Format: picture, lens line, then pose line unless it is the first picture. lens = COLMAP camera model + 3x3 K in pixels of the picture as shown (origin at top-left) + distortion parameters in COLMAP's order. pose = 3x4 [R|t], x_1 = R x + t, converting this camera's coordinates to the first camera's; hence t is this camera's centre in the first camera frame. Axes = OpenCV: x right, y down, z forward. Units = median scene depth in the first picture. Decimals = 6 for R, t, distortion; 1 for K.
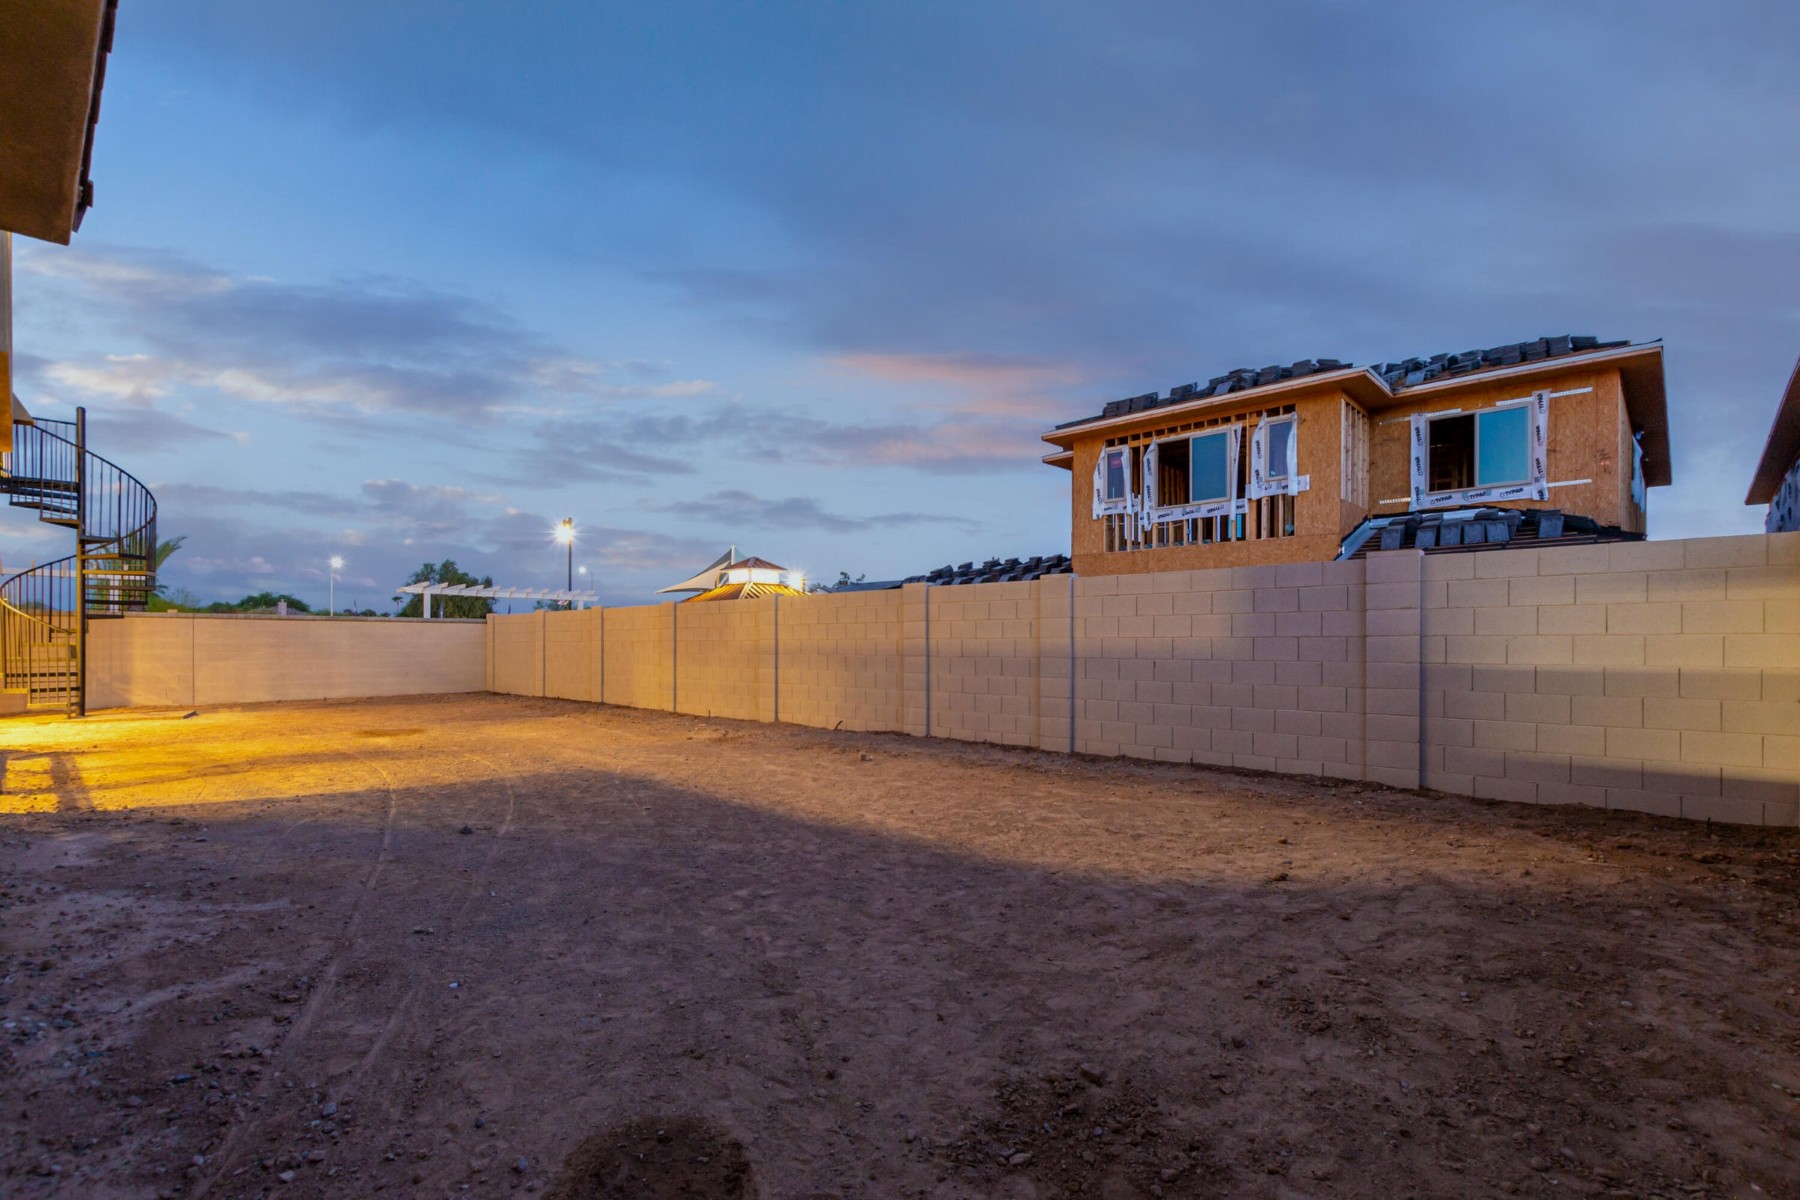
lens RADIAL K [[827.4, 0, 904.8], [0, 827.4, 645.7], [0, 0, 1]] dist [0.011117, -0.005548]
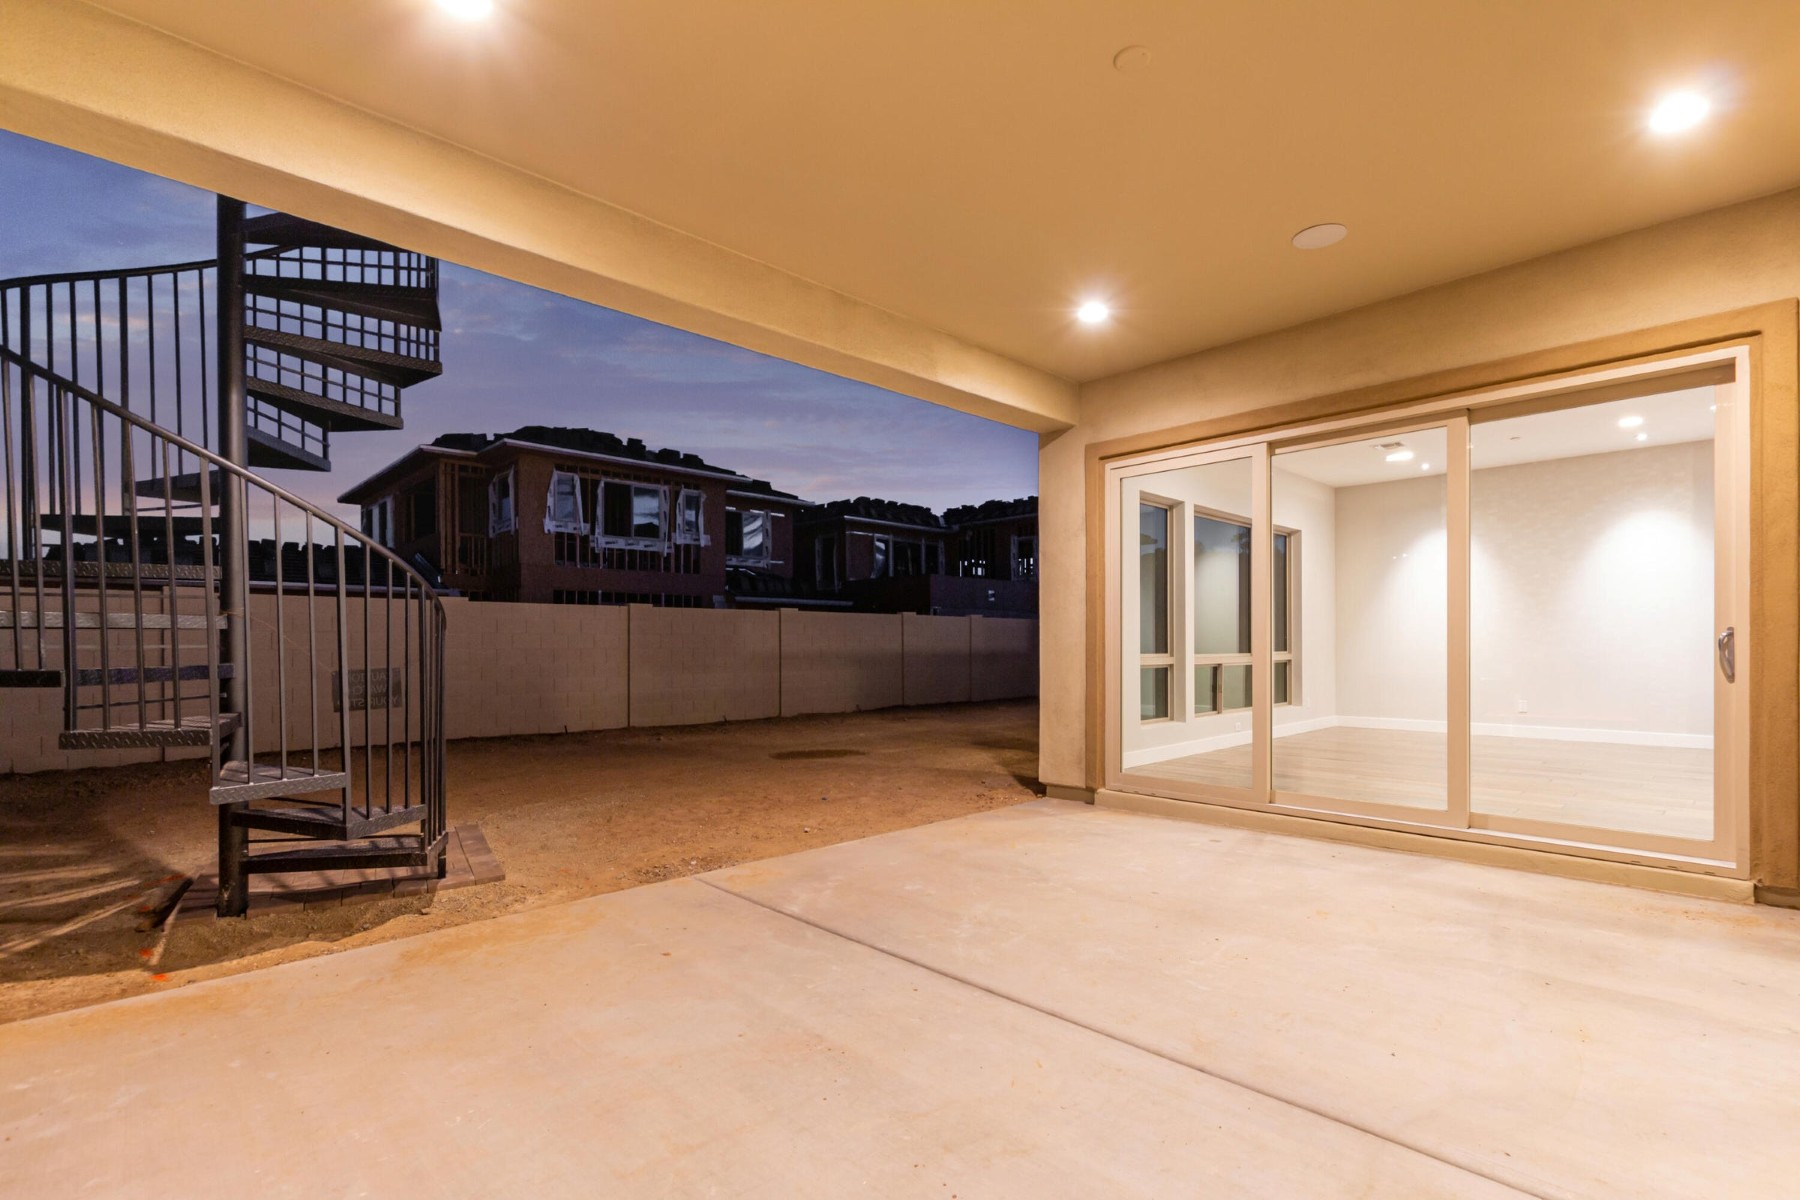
lens RADIAL K [[827.4, 0, 904.8], [0, 827.4, 645.7], [0, 0, 1]] dist [0.011117, -0.005548]
pose [[0.045869, -0.003378, 0.998942, -0.885619], [0.003980, 0.999987, 0.003199, -0.007452], [-0.998940, 0.003829, 0.045881, 0.510368]]
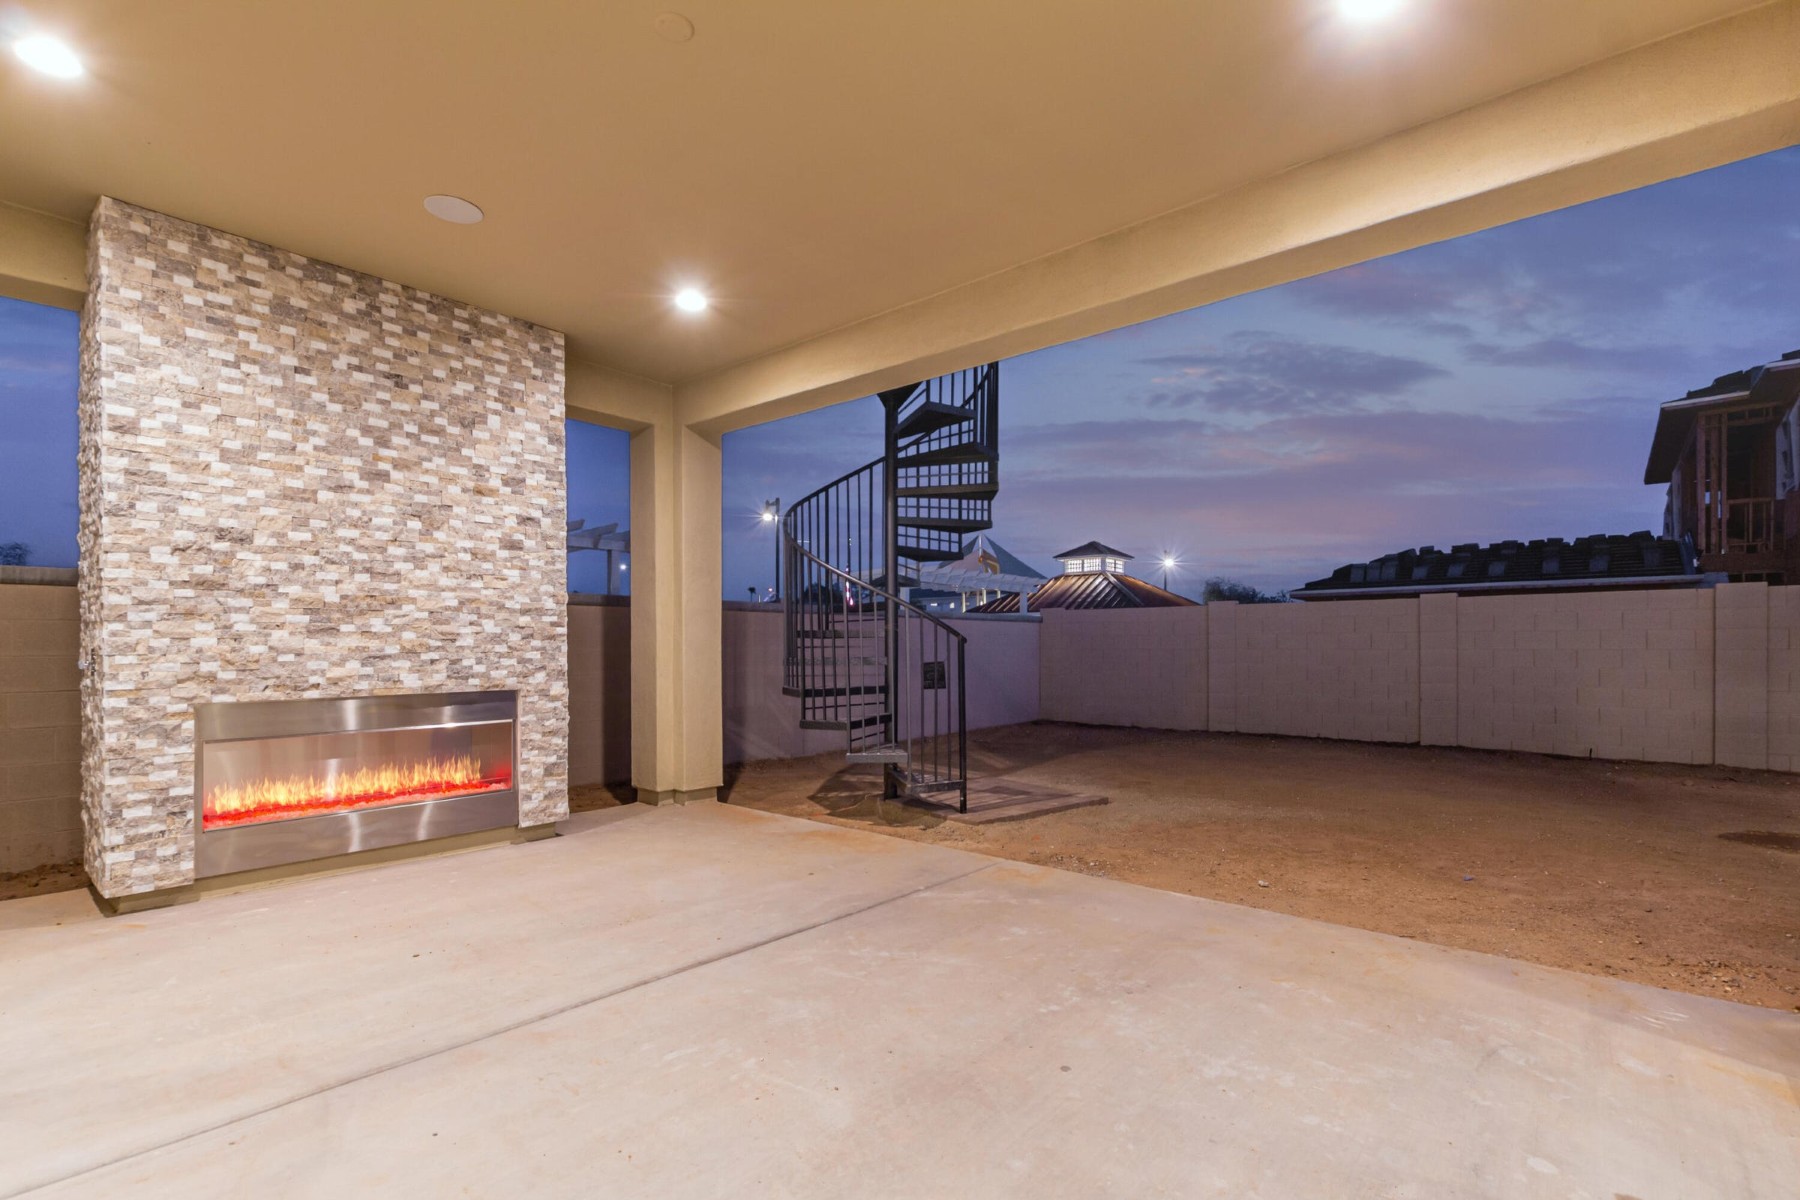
lens RADIAL K [[827.4, 0, 904.8], [0, 827.4, 645.7], [0, 0, 1]] dist [0.011117, -0.005548]
pose [[0.998465, -0.003091, 0.055308, -0.693428], [0.003168, 0.999994, -0.001303, -0.007058], [-0.055304, 0.001476, 0.998468, 0.324041]]
